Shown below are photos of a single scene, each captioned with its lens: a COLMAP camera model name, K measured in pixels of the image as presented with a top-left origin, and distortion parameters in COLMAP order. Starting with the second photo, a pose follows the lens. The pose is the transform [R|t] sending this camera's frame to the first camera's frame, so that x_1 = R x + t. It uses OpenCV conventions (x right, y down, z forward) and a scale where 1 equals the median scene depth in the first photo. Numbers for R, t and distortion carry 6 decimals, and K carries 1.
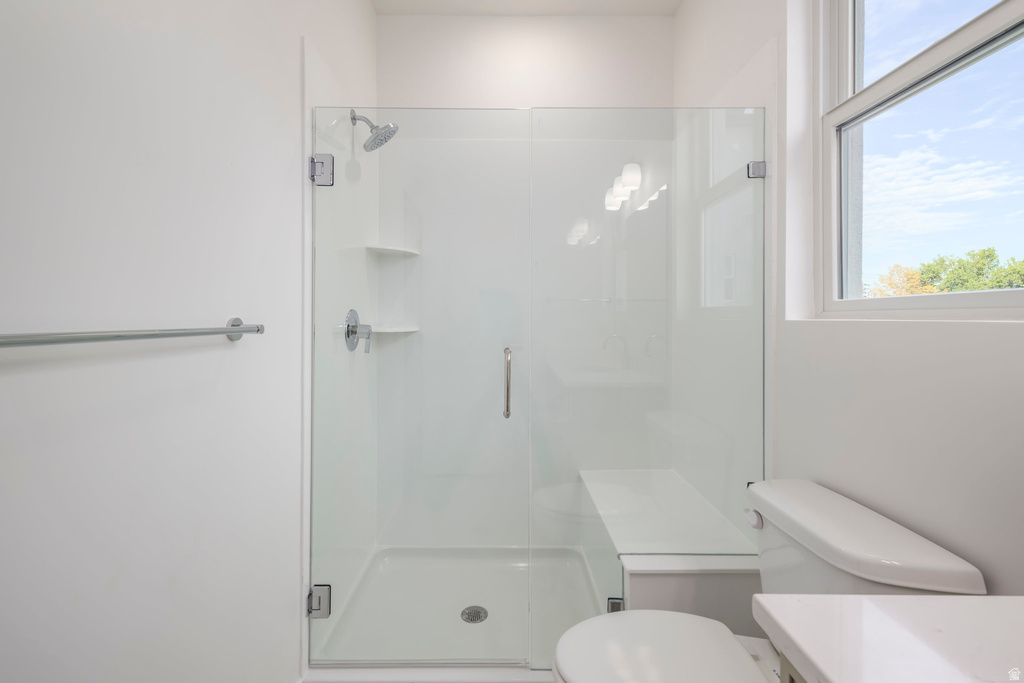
lens RADIAL K [[442.6, 0, 521.6], [0, 442.6, 314.6], [0, 0, 1]] dist [0.010877, 0.000011]
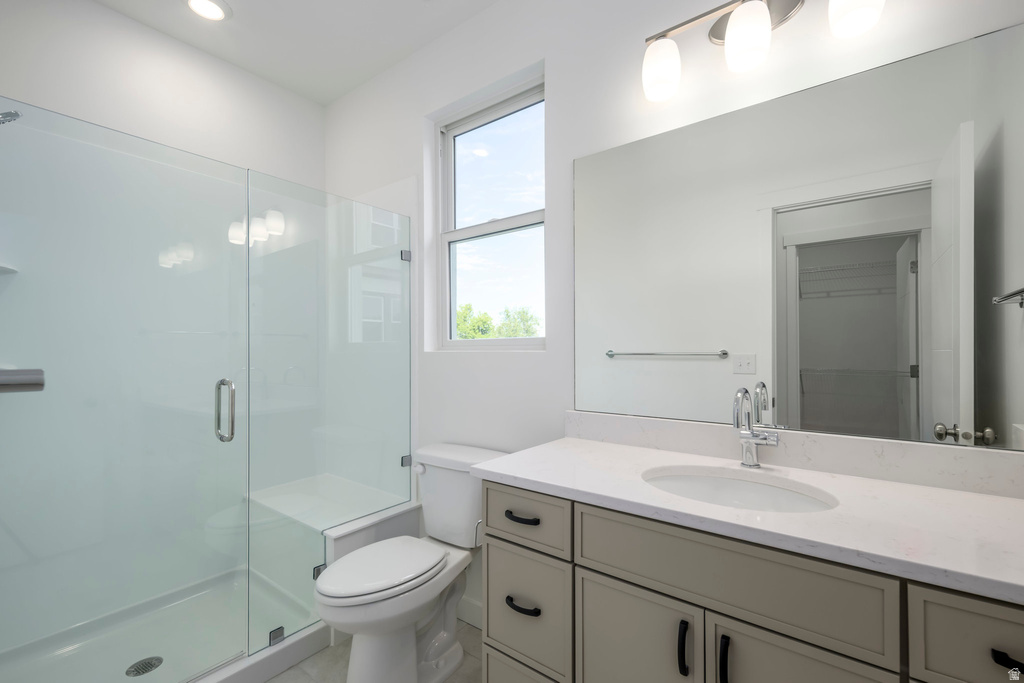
lens RADIAL K [[442.6, 0, 513.0], [0, 442.6, 343.8], [0, 0, 1]] dist [0.010877, 0.000011]
pose [[0.613308, 0.008897, 0.789794, -0.468224], [-0.001504, 0.999948, -0.010097, -0.000923], [-0.789842, 0.005005, 0.613289, -0.248266]]
